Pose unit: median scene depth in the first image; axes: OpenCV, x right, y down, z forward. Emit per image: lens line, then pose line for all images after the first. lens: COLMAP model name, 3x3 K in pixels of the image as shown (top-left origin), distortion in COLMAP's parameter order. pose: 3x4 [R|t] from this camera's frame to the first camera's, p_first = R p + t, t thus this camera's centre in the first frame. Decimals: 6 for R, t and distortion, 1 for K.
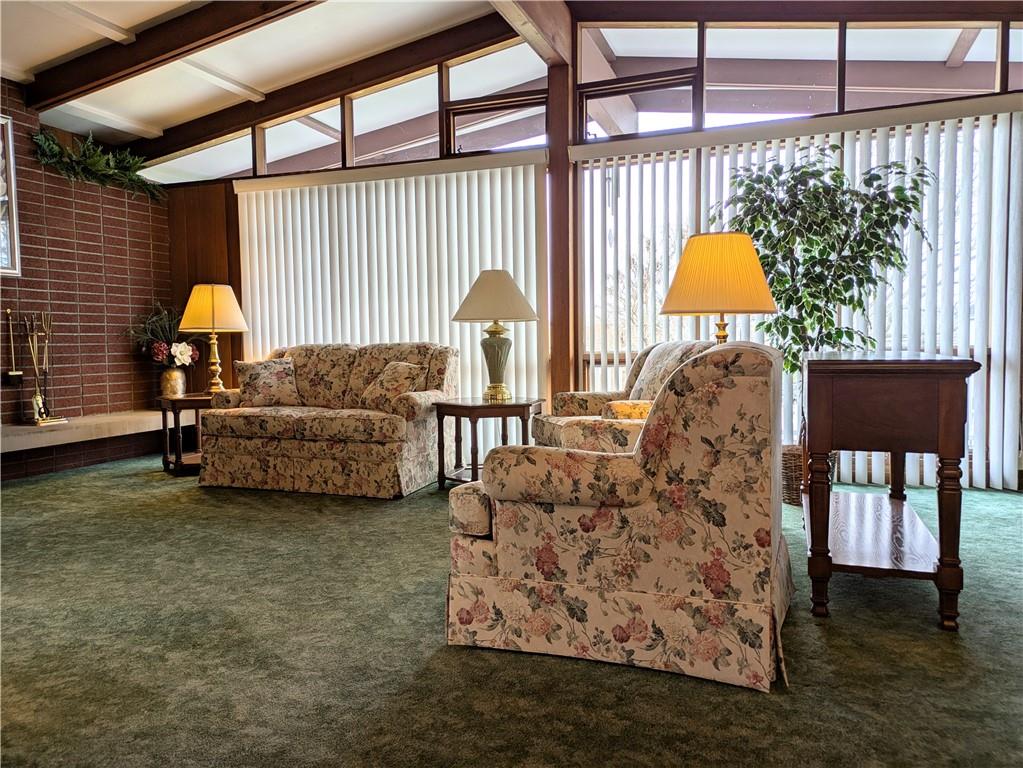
lens RADIAL K [[754.6, 0, 516.0], [0, 754.6, 384.7], [0, 0, 1]] dist [0.052086, -0.040045]
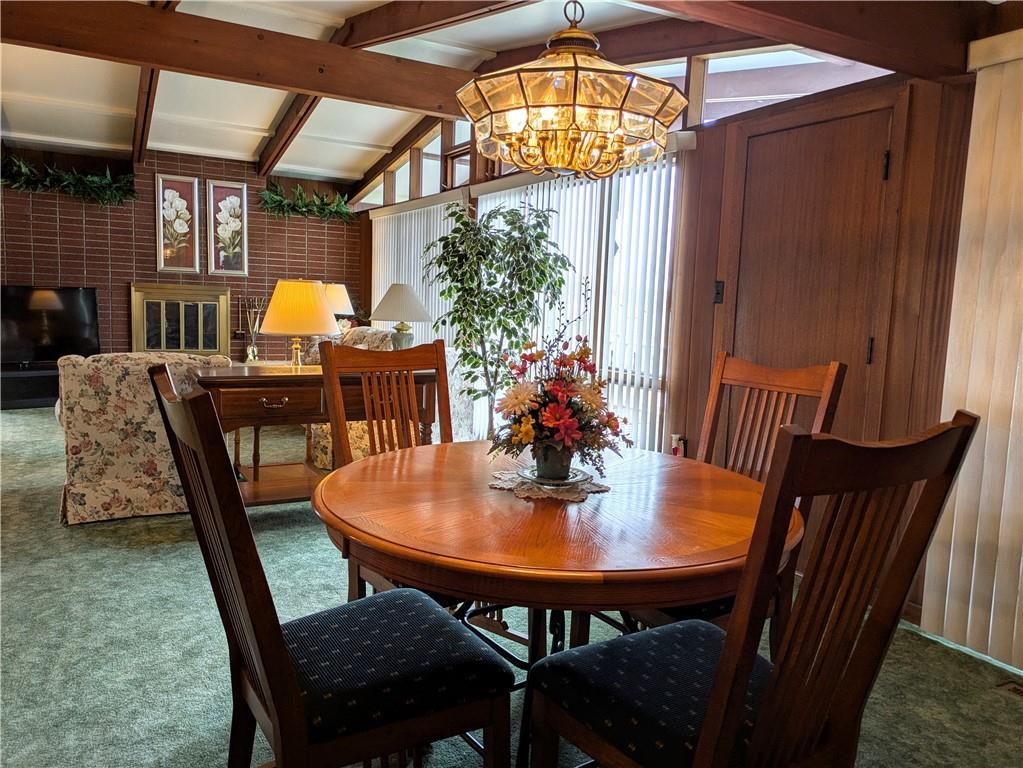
lens RADIAL K [[754.6, 0, 516.0], [0, 754.6, 384.7], [0, 0, 1]] dist [0.052086, -0.040045]
pose [[0.763536, 0.117828, -0.634925, 2.004972], [-0.088997, 0.993031, 0.077260, -0.185302], [0.639604, -0.002485, 0.768701, 0.165443]]
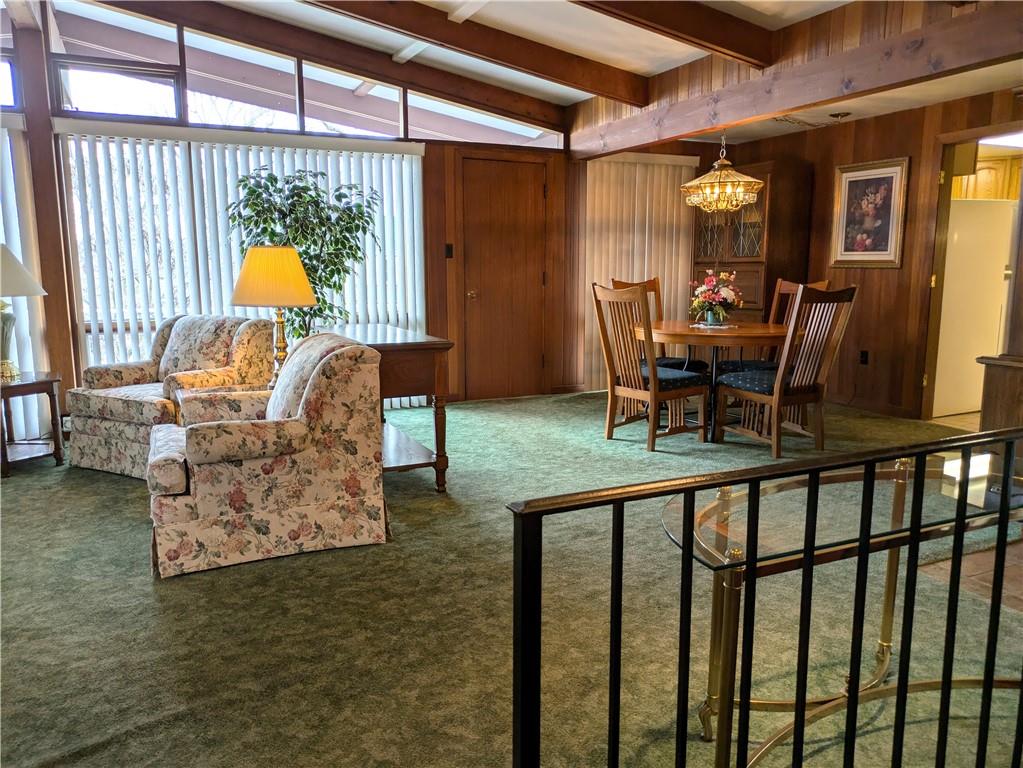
lens RADIAL K [[754.6, 0, 516.0], [0, 754.6, 384.7], [0, 0, 1]] dist [0.052086, -0.040045]
pose [[0.693457, -0.097794, 0.713831, -0.603915], [0.030945, 0.993874, 0.106098, -0.120511], [-0.719833, -0.051485, 0.692235, -0.363801]]
